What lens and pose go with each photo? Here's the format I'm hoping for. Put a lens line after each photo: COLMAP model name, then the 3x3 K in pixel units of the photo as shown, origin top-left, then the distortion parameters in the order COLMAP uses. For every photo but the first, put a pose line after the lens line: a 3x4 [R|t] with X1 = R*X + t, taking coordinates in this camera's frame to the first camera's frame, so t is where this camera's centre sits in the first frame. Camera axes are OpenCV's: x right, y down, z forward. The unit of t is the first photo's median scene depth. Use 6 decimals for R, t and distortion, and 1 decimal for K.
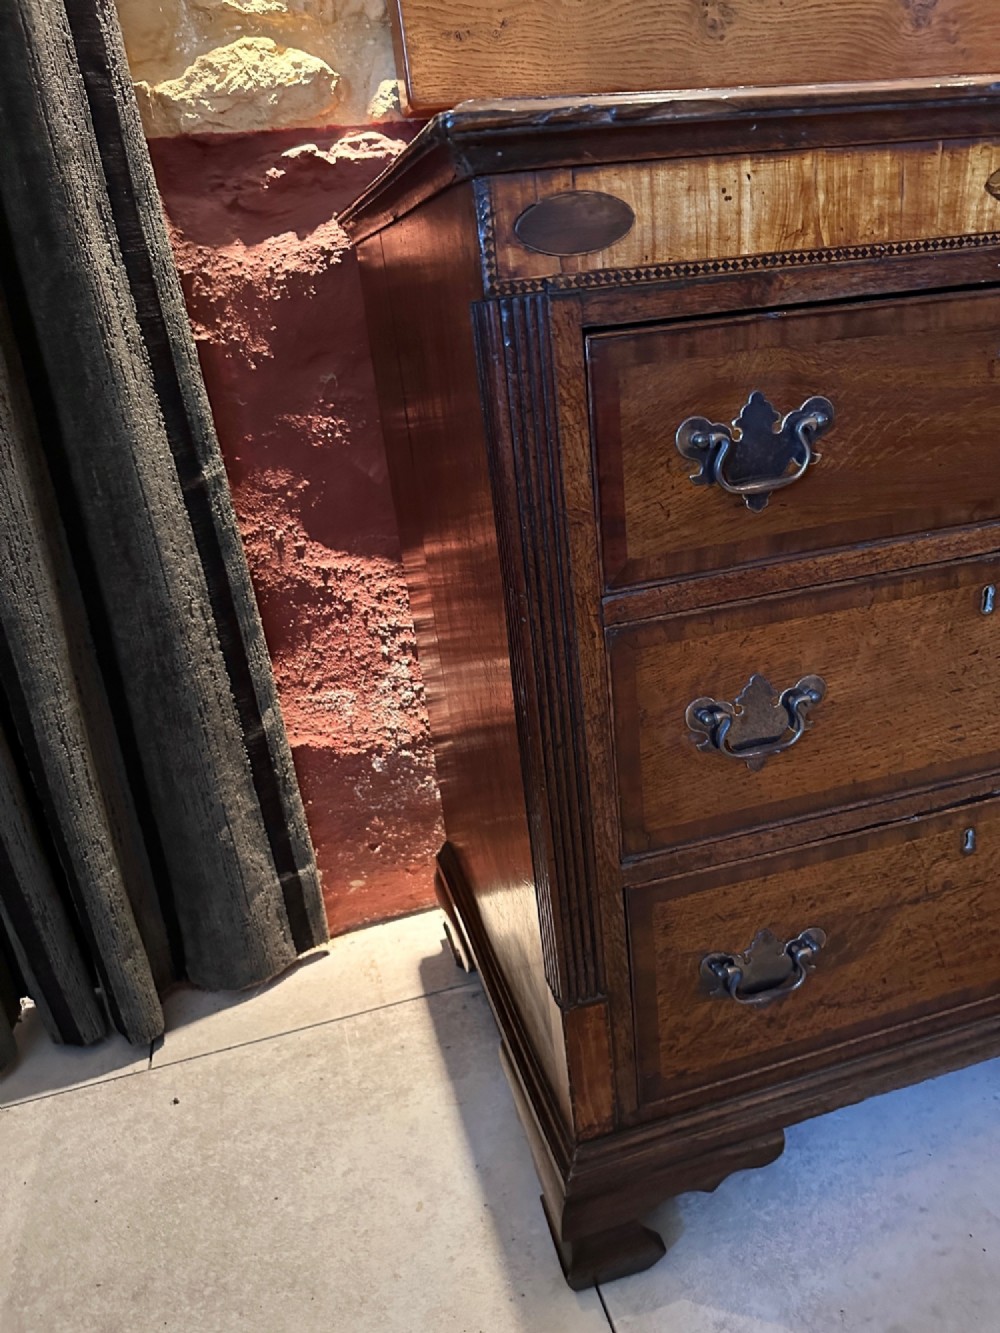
lens RADIAL K [[960.3, 0, 502.7], [0, 960.3, 667.8], [0, 0, 1]] dist [0.005597, -0.006071]
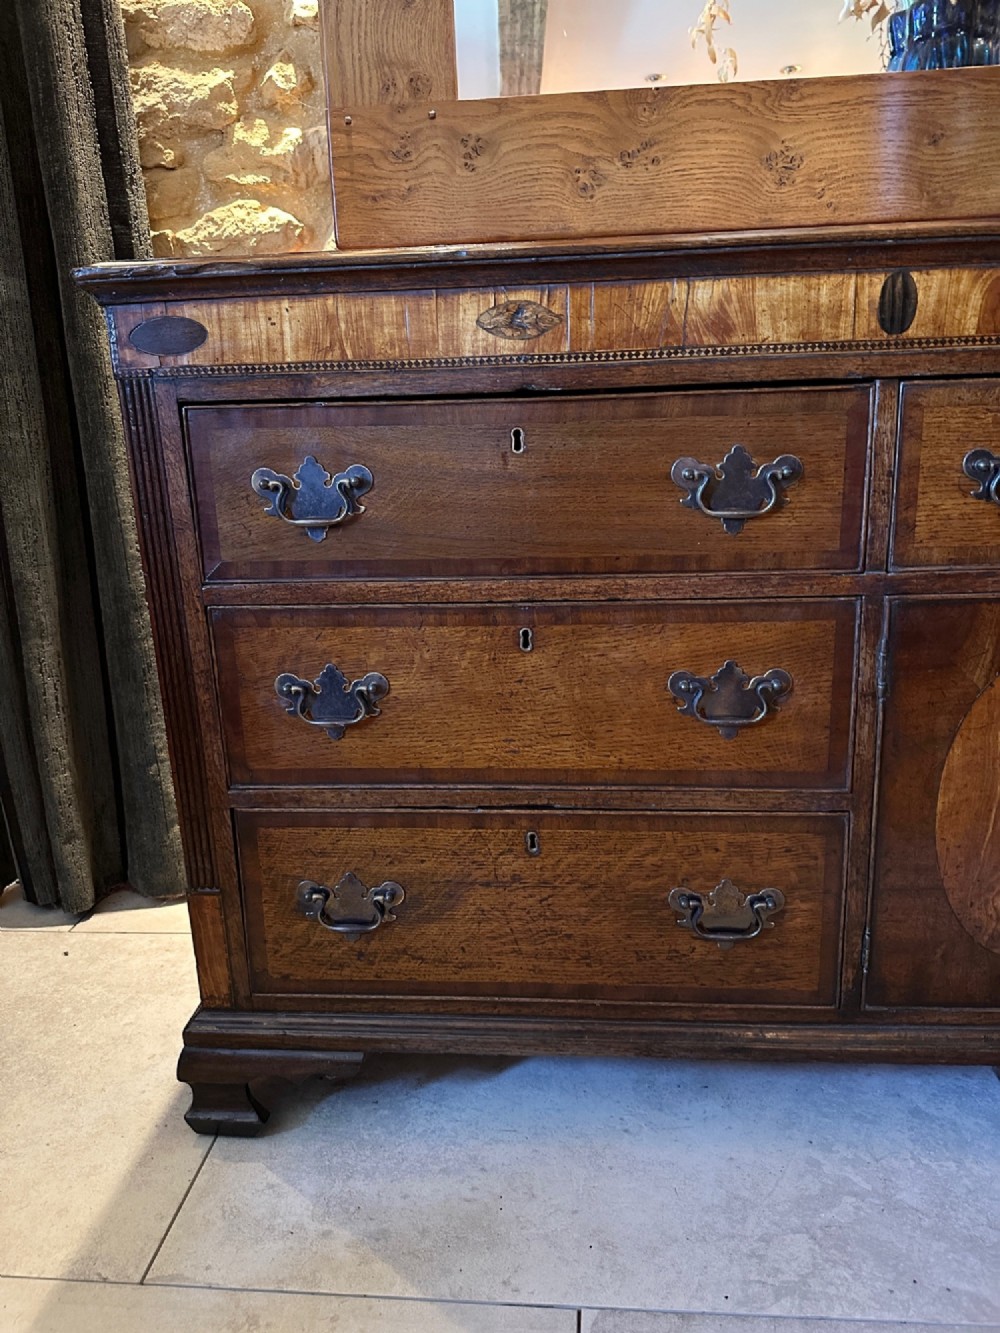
lens RADIAL K [[950.7, 0, 502.2], [0, 950.7, 665.2], [0, 0, 1]] dist [0.047732, -0.072093]
pose [[0.935699, 0.151192, -0.318760, 0.601667], [-0.180420, 0.981501, -0.064073, 0.033333], [0.303176, 0.117464, 0.945667, -0.125450]]
